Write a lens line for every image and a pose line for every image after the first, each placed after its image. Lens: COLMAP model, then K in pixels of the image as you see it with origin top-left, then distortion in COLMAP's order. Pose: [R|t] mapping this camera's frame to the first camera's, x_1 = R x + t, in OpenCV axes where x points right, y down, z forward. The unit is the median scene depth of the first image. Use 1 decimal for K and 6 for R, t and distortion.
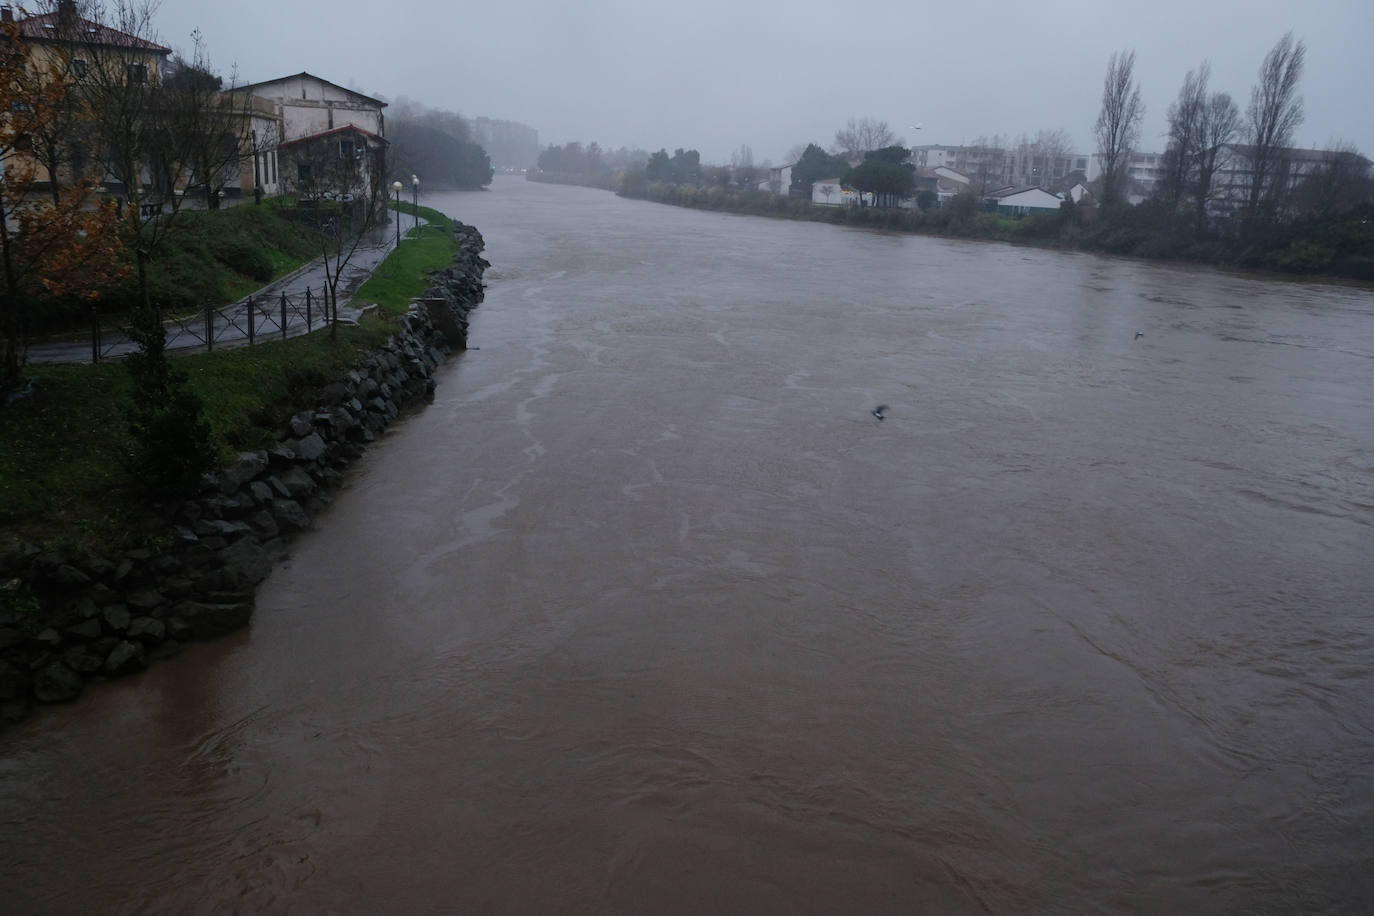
lens RADIAL K [[1068.7, 0, 687.0], [0, 1068.7, 458.0], [0, 0, 1]] dist [-0.005572, 0.003481]
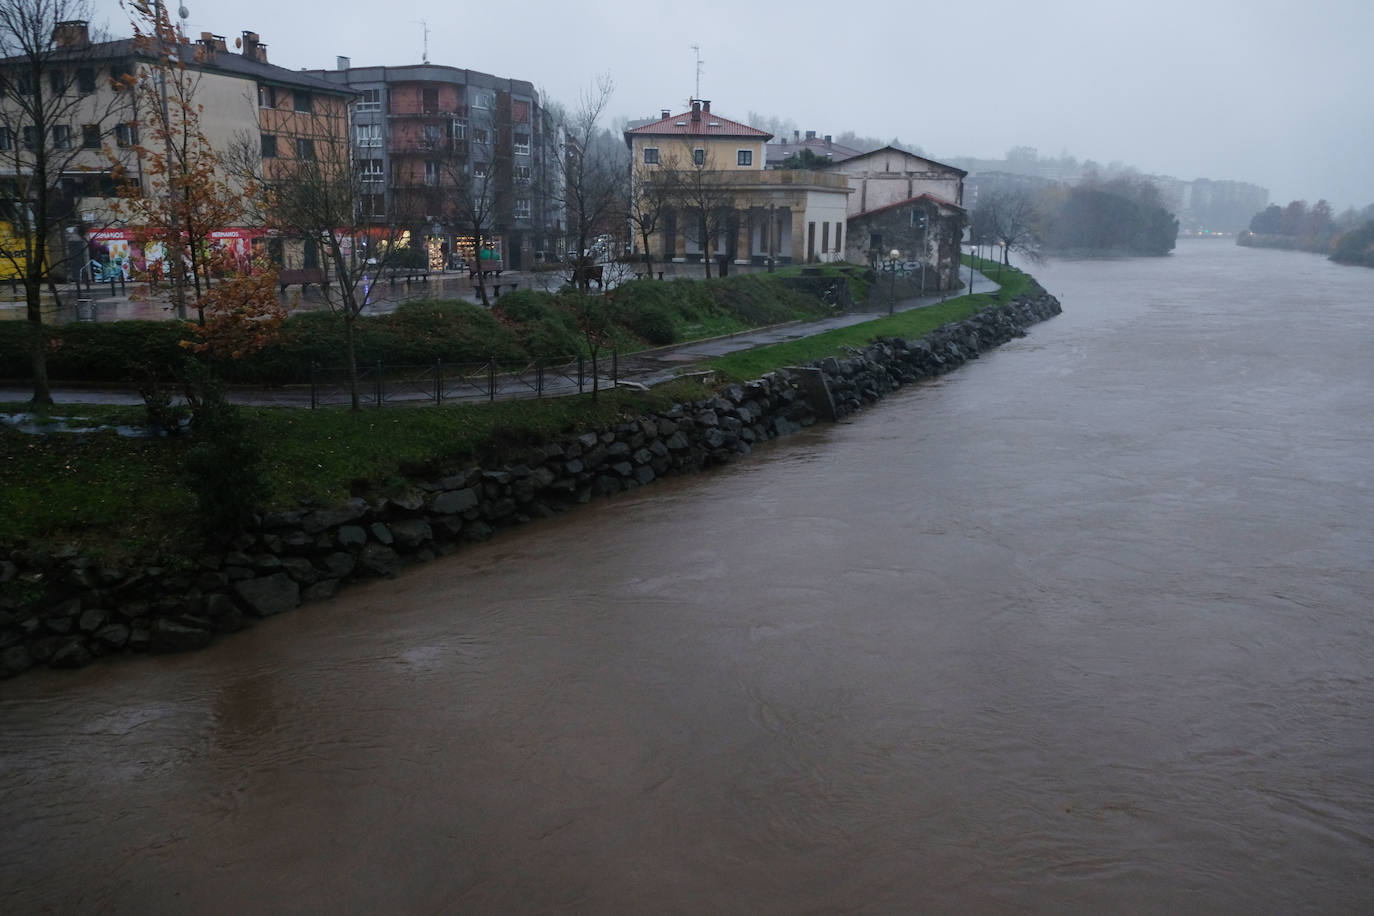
lens RADIAL K [[1068.7, 0, 687.0], [0, 1068.7, 458.0], [0, 0, 1]] dist [-0.005572, 0.003481]
pose [[0.801164, 0.101411, -0.589790, 0.125771], [-0.136408, 0.990540, -0.014977, -0.018914], [0.582692, 0.092451, 0.807417, 0.075759]]
